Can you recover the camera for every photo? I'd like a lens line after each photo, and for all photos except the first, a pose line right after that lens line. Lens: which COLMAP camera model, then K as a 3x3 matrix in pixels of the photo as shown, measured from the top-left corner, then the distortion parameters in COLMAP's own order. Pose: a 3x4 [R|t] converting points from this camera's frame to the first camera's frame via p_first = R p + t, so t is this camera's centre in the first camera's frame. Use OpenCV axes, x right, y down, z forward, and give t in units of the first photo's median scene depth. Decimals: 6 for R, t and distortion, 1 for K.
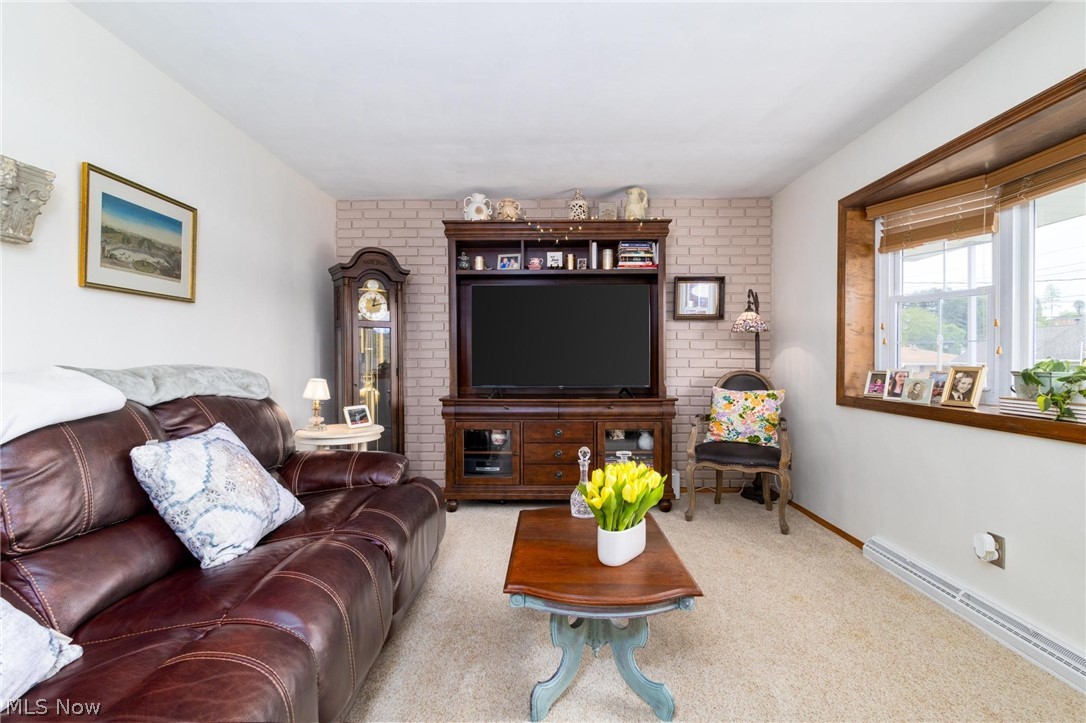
lens RADIAL K [[504.0, 0, 538.8], [0, 504.0, 361.4], [0, 0, 1]] dist [0.013177, -0.003744]
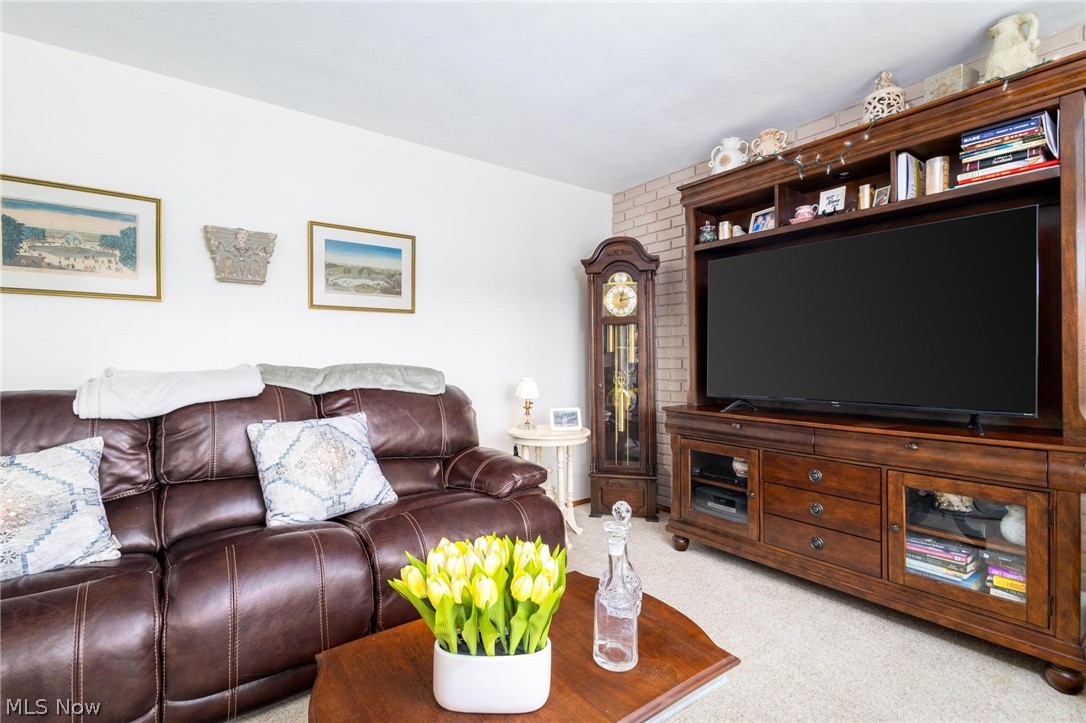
lens RADIAL K [[504.0, 0, 544.6], [0, 504.0, 360.7], [0, 0, 1]] dist [0.013177, -0.003744]
pose [[0.609277, 0.004396, -0.792945, 0.332454], [-0.002951, 0.999990, 0.003276, -0.003374], [0.792952, 0.000344, 0.609284, 0.347381]]
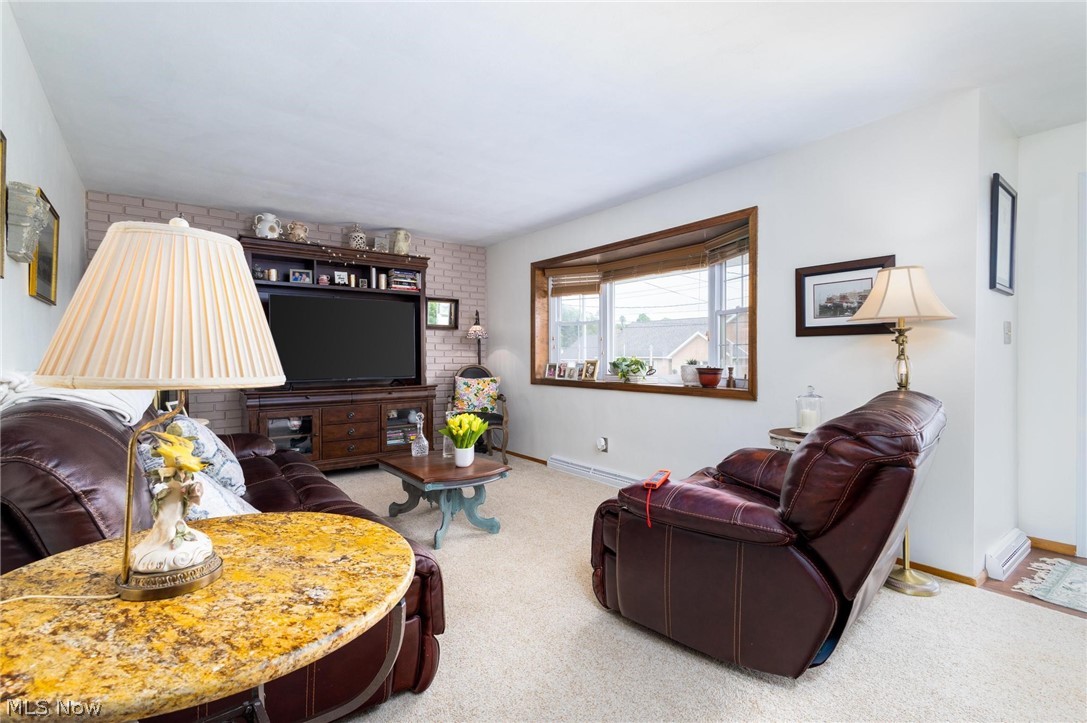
lens RADIAL K [[504.5, 0, 545.4], [0, 504.5, 360.4], [0, 0, 1]] dist [0.013177, -0.003744]
pose [[0.787813, -0.007129, 0.615873, -0.361062], [0.005598, 0.999975, 0.004414, -0.000494], [-0.615889, -0.000030, 0.787833, -0.313203]]
